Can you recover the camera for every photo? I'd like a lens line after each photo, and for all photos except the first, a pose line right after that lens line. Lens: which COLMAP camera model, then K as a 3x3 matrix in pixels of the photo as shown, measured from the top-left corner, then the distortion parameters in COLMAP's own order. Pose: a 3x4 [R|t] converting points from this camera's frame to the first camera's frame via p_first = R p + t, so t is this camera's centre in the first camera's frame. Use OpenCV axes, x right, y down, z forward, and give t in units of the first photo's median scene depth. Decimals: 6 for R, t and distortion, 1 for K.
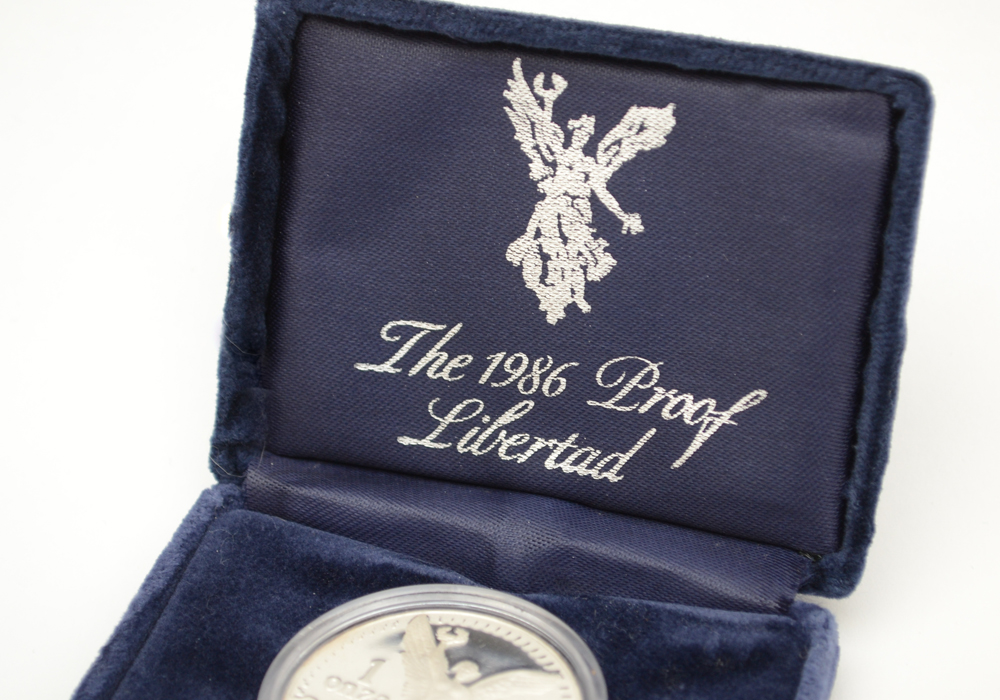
lens RADIAL K [[2486.5, 0, 501.9], [0, 2486.5, 350.2], [0, 0, 1]] dist [0.060364, 0.000000]
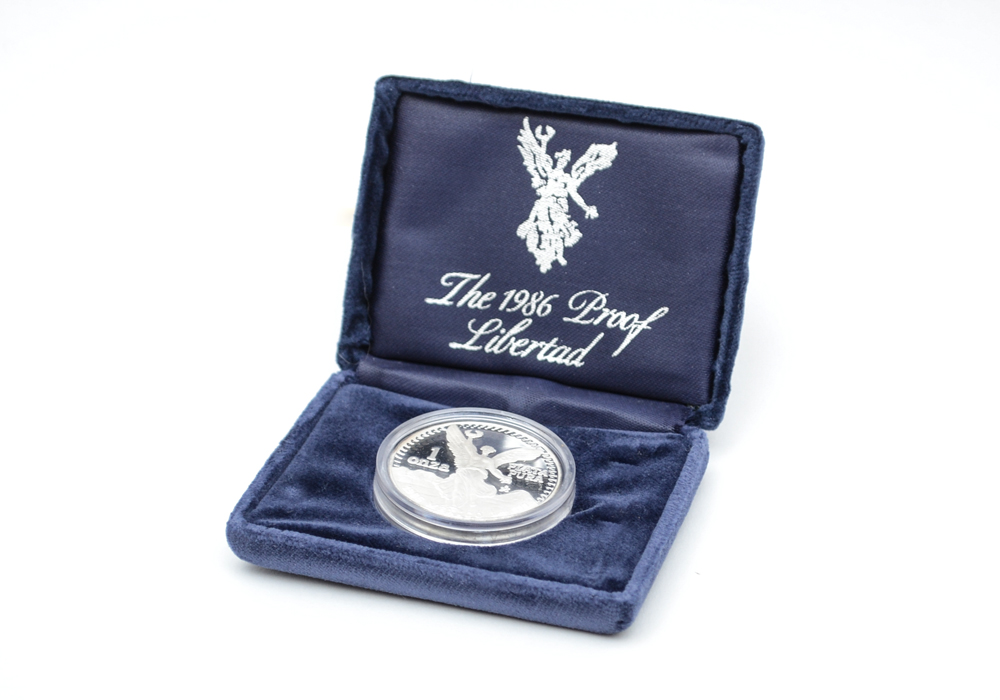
lens RADIAL K [[2254.8, 0, 498.8], [0, 2254.8, 349.8], [0, 0, 1]] dist [-0.022477, 0.000000]
pose [[0.999512, 0.021279, 0.022857, -0.045235], [-0.018173, 0.991552, -0.128432, 0.244420], [-0.025397, 0.127954, 0.991455, -0.532052]]
